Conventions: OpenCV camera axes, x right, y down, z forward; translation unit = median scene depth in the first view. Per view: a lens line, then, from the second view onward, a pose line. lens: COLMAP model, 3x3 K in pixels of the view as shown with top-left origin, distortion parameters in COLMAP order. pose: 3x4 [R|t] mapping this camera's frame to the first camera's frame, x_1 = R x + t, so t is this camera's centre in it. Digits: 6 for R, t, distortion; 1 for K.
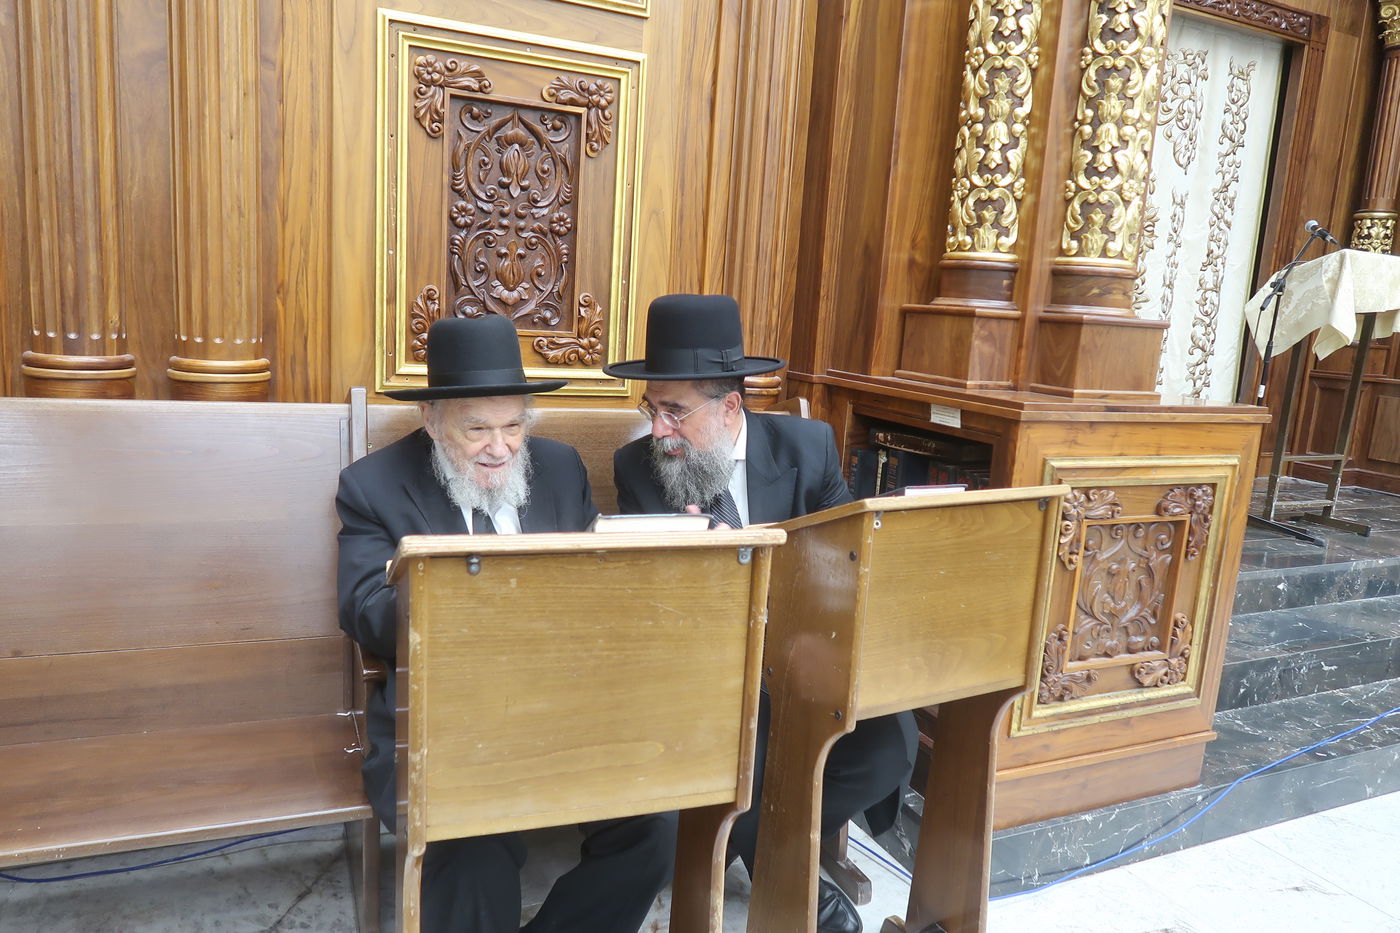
lens RADIAL K [[969.5, 0, 699.8], [0, 969.5, 477.6], [0, 0, 1]] dist [-0.024631, 0.006531]
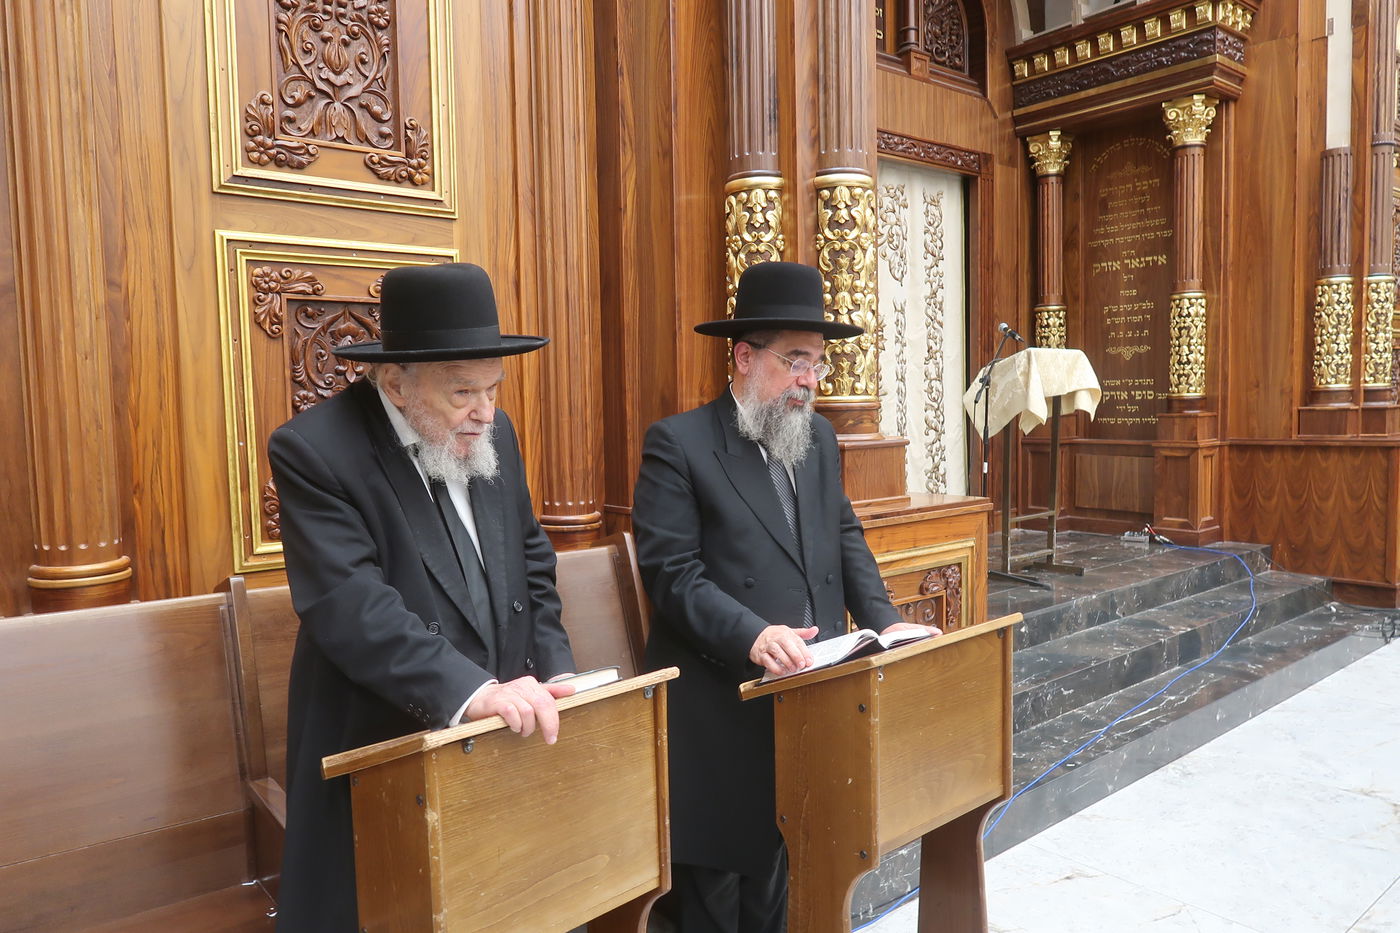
lens RADIAL K [[969.5, 0, 703.9], [0, 969.5, 475.5], [0, 0, 1]] dist [-0.024631, 0.006531]
pose [[0.966552, -0.101217, 0.235655, -0.074625], [0.123267, 0.989082, -0.080760, -0.045510], [-0.224907, 0.107107, 0.968475, -0.161216]]
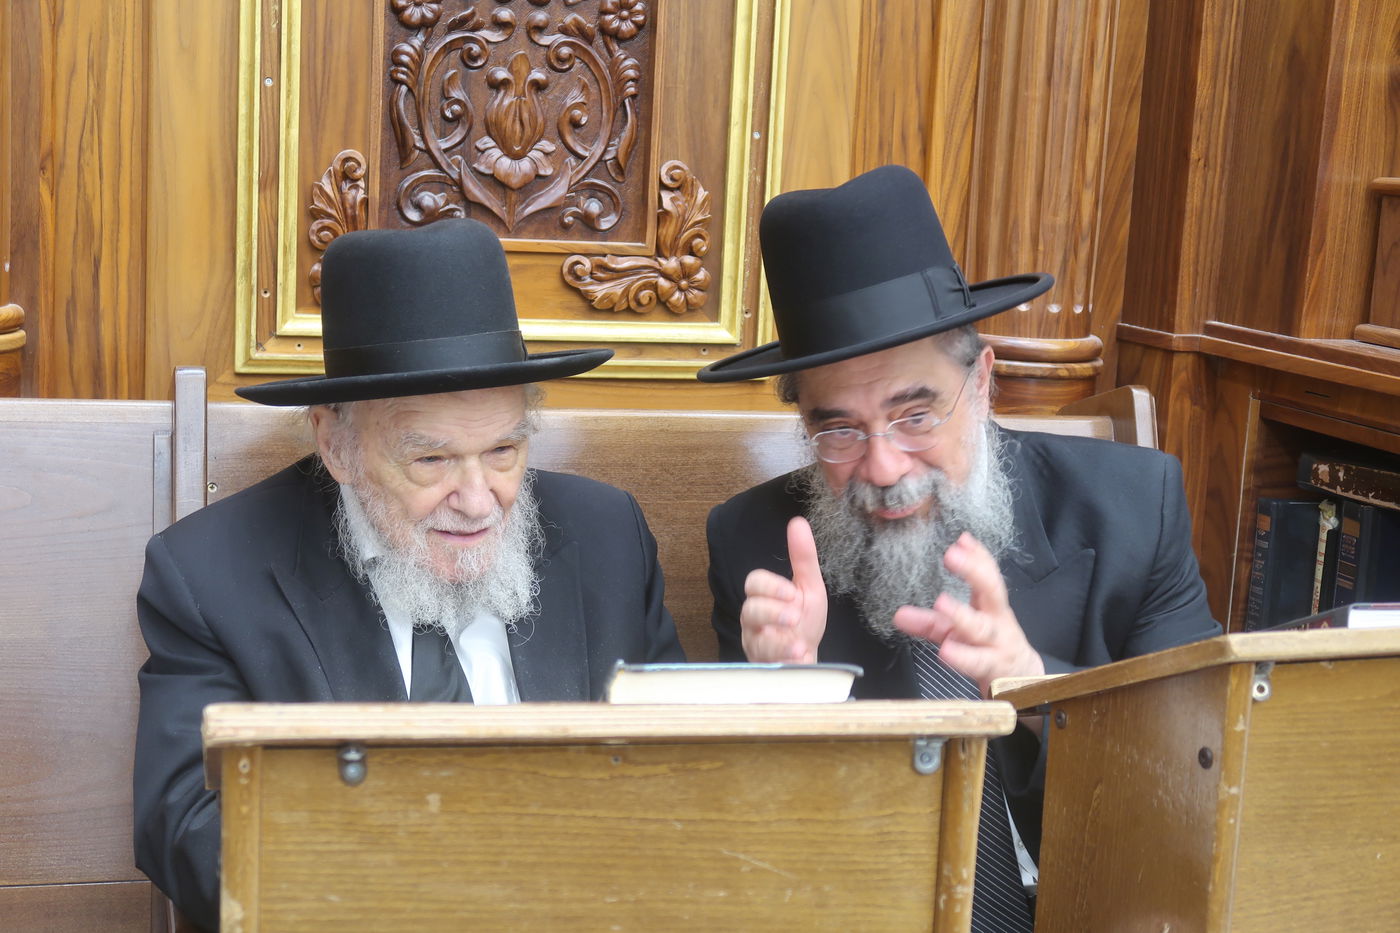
lens RADIAL K [[2125.6, 0, 684.3], [0, 2125.6, 498.4], [0, 0, 1]] dist [0.006335, 0.000000]
pose [[0.989803, 0.012309, -0.141911, 0.038059], [-0.014282, 0.999815, -0.012889, -0.014956], [0.141726, 0.014784, 0.989796, -0.018142]]
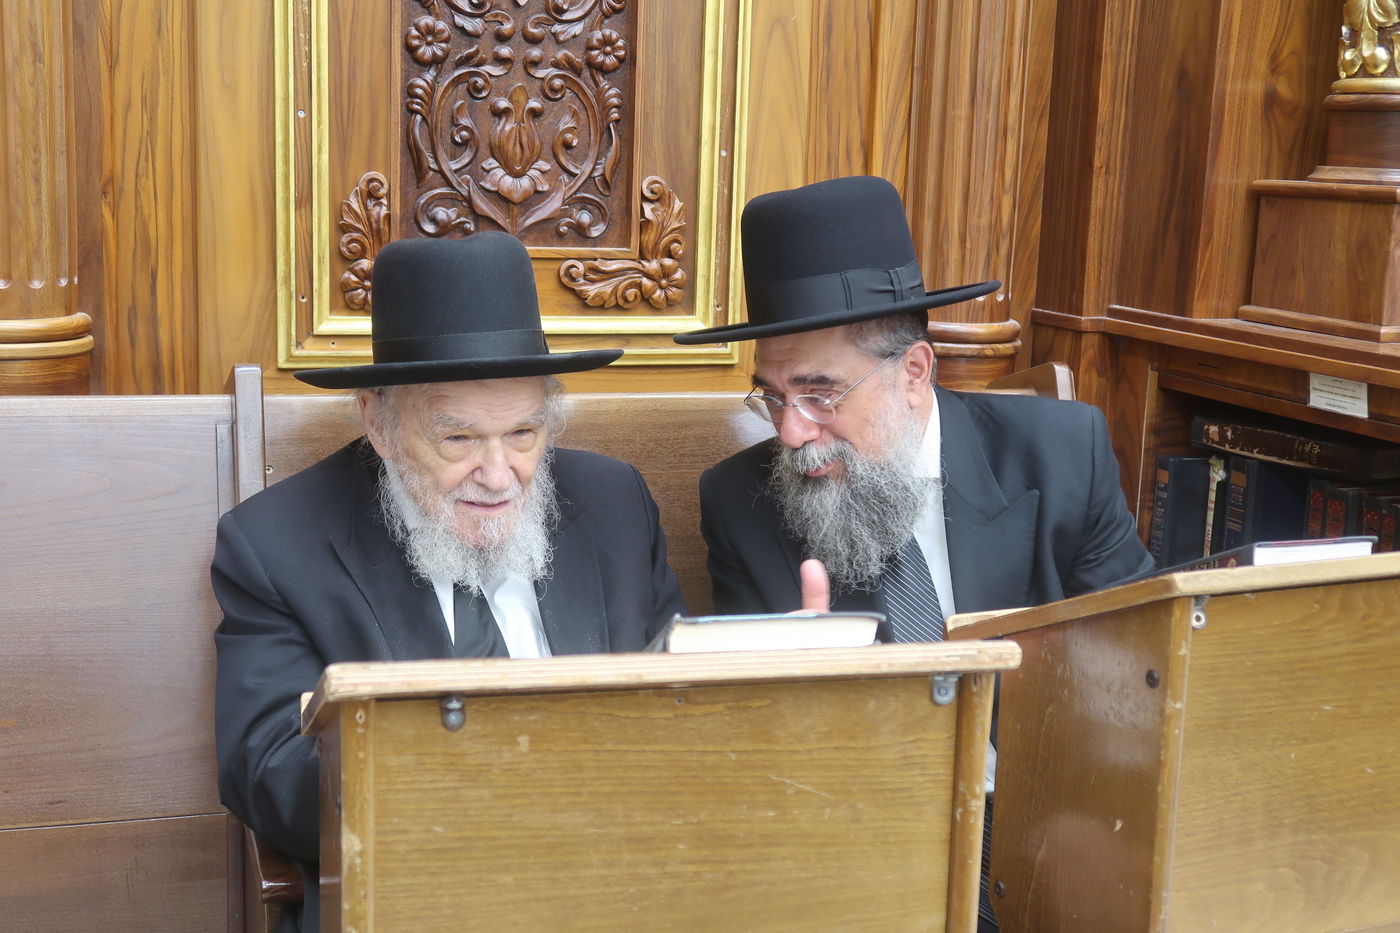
lens RADIAL K [[1819.3, 0, 695.7], [0, 1819.3, 492.1], [0, 0, 1]] dist [0.014028, 0.000000]
pose [[0.995037, -0.010619, -0.098942, 0.005132], [0.010966, 0.999935, 0.002962, -0.017789], [0.098904, -0.004032, 0.995089, -0.014590]]
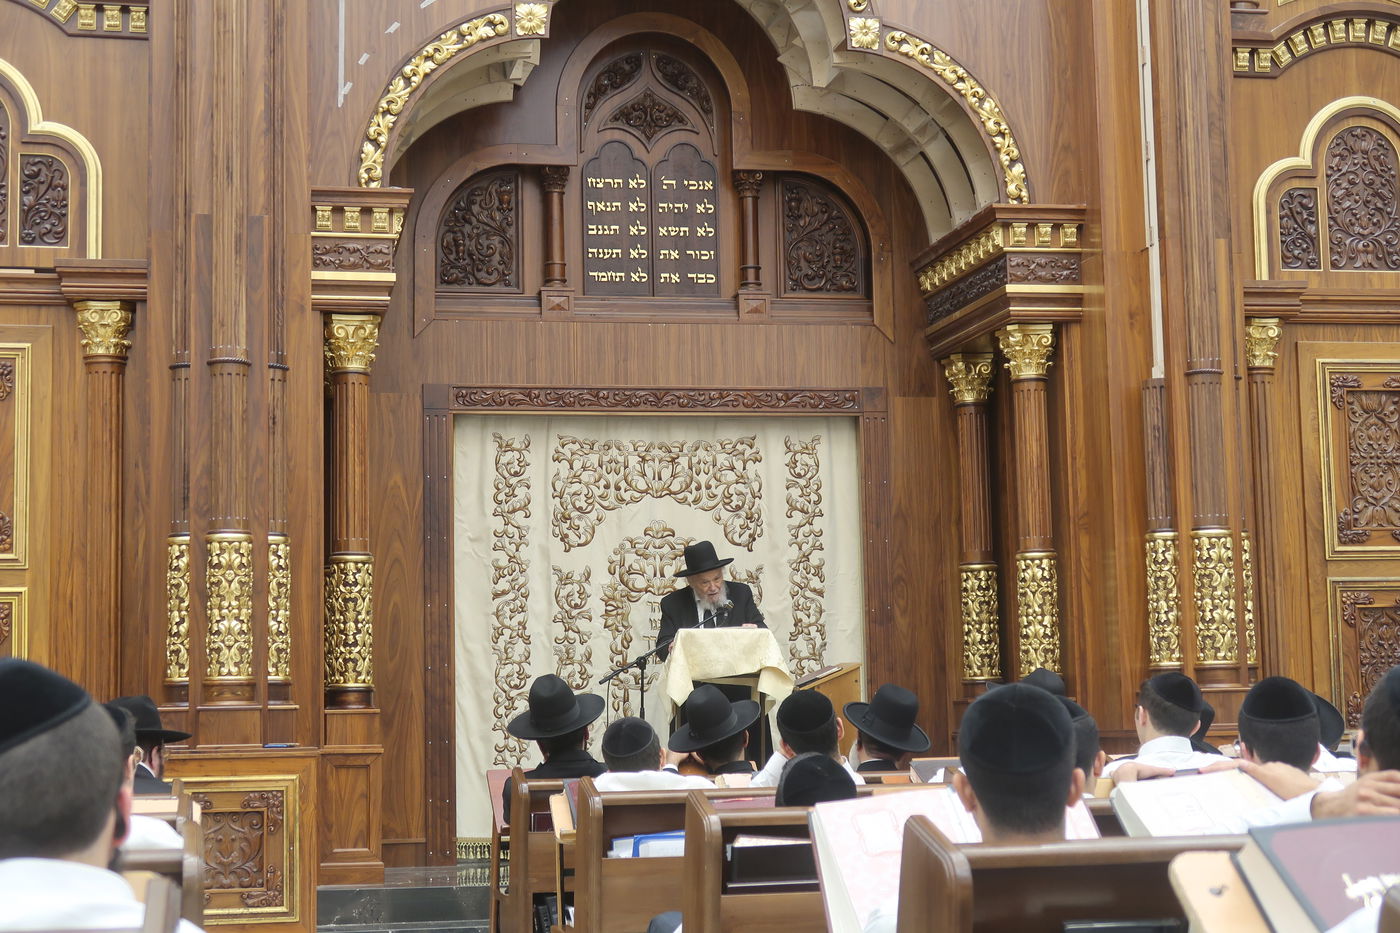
lens RADIAL K [[2318.5, 0, 691.6], [0, 2318.5, 506.0], [0, 0, 1]] dist [0.018944, 0.000000]
pose [[0.968614, -0.100923, -0.227161, 2.342202], [0.035290, 0.960444, -0.276229, 0.732010], [0.246053, 0.259543, 0.933860, -3.070136]]
